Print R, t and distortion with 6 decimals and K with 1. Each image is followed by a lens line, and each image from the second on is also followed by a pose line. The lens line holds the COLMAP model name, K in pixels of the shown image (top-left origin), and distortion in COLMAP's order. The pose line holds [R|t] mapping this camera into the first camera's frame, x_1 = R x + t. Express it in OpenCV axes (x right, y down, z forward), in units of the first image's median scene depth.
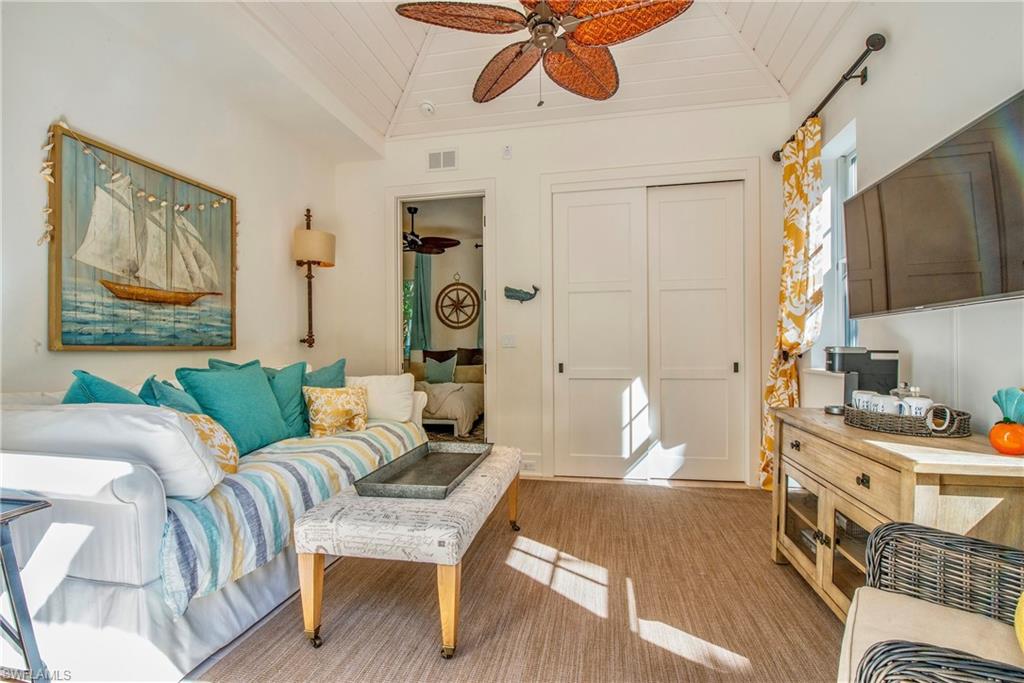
lens RADIAL K [[447.7, 0, 514.4], [0, 447.7, 344.7], [0, 0, 1]] dist [-0.002037, -0.000489]
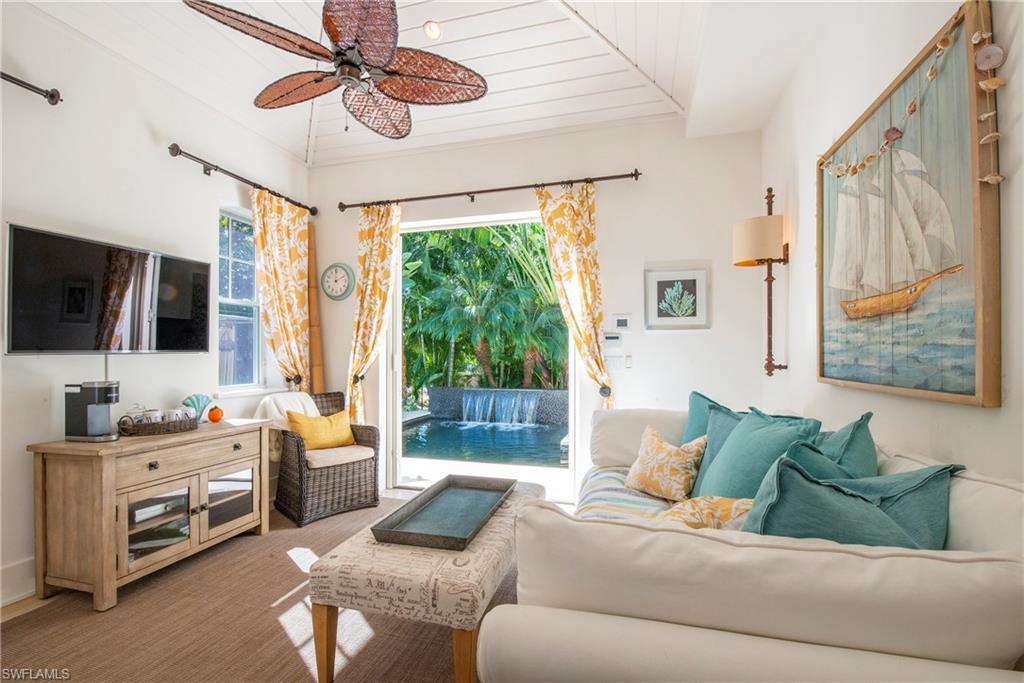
lens RADIAL K [[447.7, 0, 512.3], [0, 447.7, 350.9], [0, 0, 1]] dist [-0.002037, -0.000489]
pose [[-0.997829, 0.002235, 0.065828, -0.152803], [0.001276, 0.999893, -0.014596, -0.017179], [-0.065853, -0.014481, -0.997724, 0.801019]]
